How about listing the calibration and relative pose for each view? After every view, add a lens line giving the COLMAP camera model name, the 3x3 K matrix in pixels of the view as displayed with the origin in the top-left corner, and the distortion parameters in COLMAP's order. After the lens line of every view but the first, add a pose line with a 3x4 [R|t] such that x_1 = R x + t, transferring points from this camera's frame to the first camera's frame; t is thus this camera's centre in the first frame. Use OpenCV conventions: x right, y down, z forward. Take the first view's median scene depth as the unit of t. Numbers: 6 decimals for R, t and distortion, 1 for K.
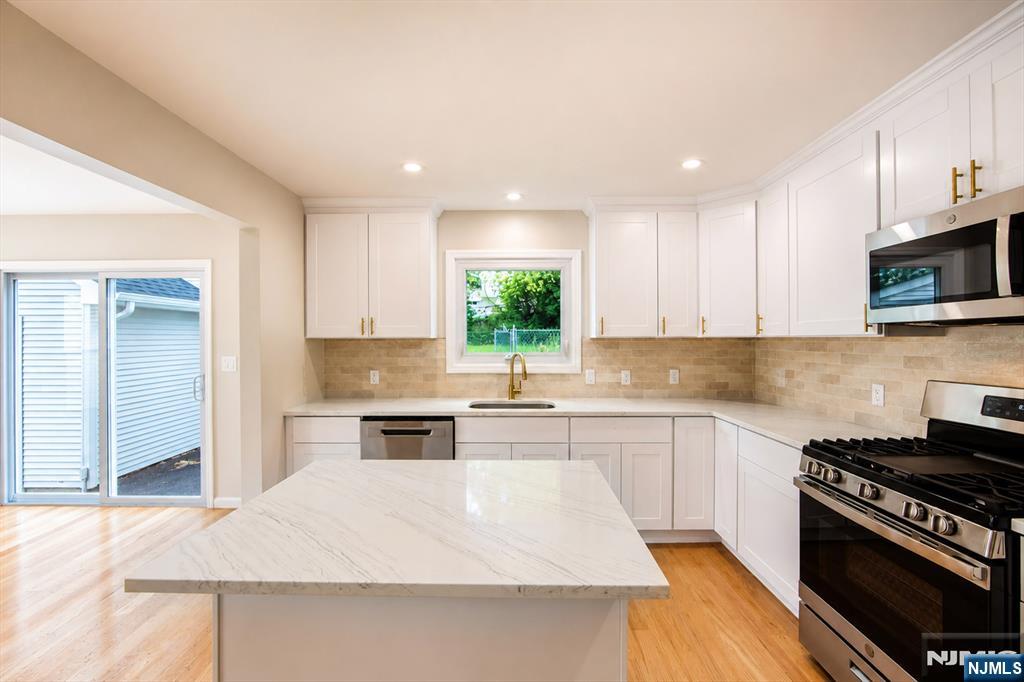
lens RADIAL K [[436.4, 0, 512.0], [0, 436.4, 341.0], [0, 0, 1]] dist [0.000779, 0.000080]
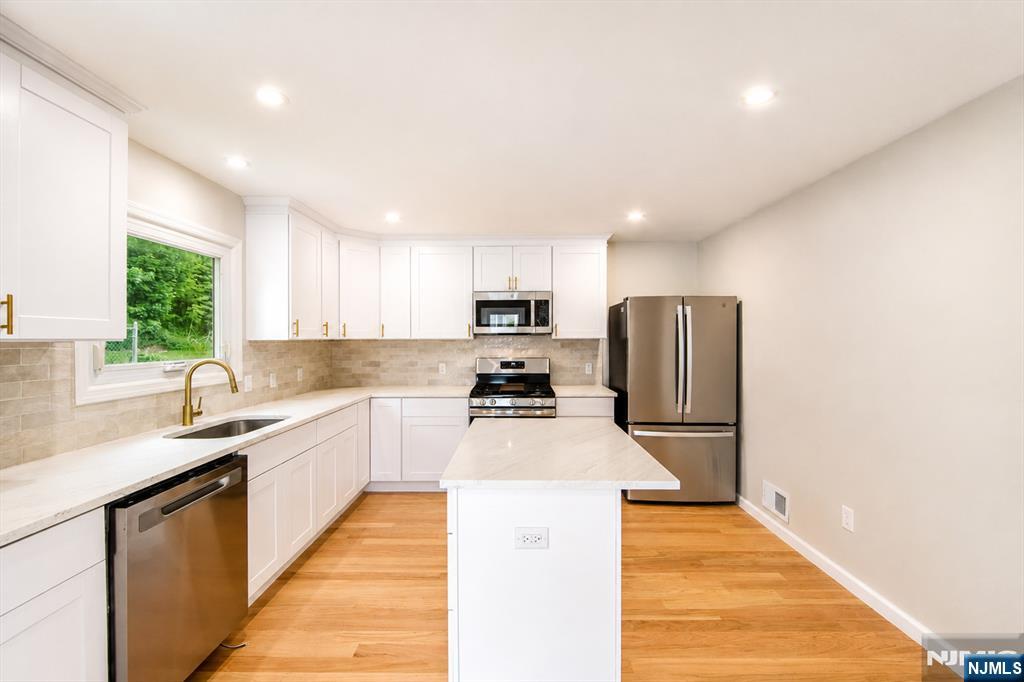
lens RADIAL K [[407.2, 0, 512.0], [0, 407.2, 341.0], [0, 0, 1]] dist [0.001815, 0.000126]
pose [[0.002403, -0.003773, 0.999990, -0.774679], [0.008030, 0.999961, 0.003753, -0.004692], [-0.999965, 0.008021, 0.002433, 0.530116]]
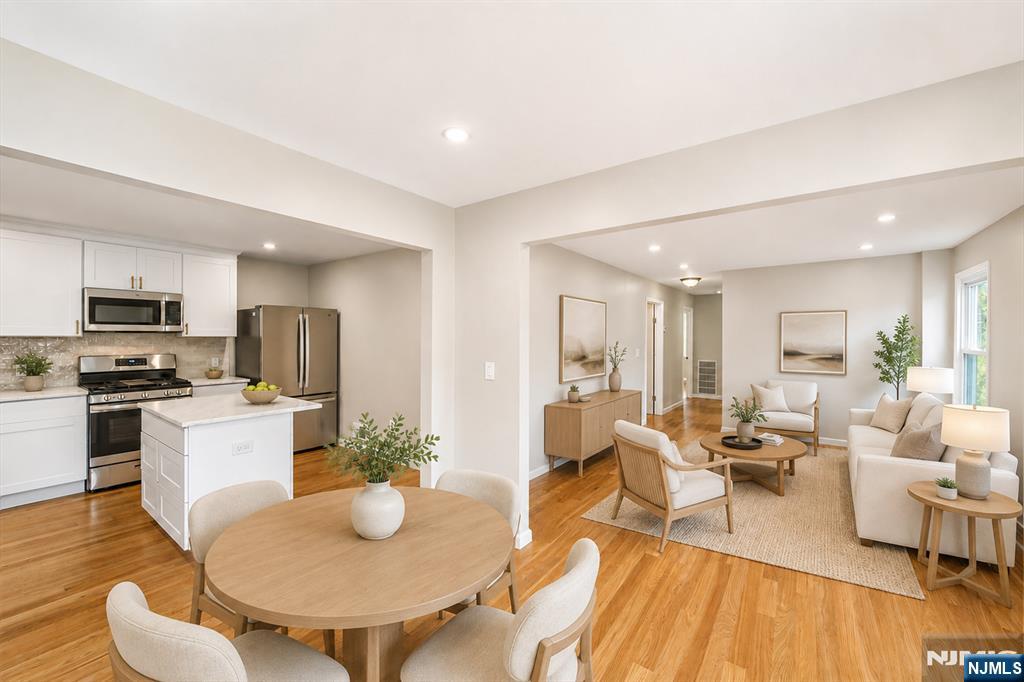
lens RADIAL K [[407.2, 0, 512.0], [0, 407.2, 341.0], [0, 0, 1]] dist [0.001815, 0.000126]
pose [[-0.817008, 0.005998, 0.576595, -1.301300], [0.010886, 0.999928, 0.005023, 0.016807], [-0.576523, 0.010380, -0.817015, 0.931808]]
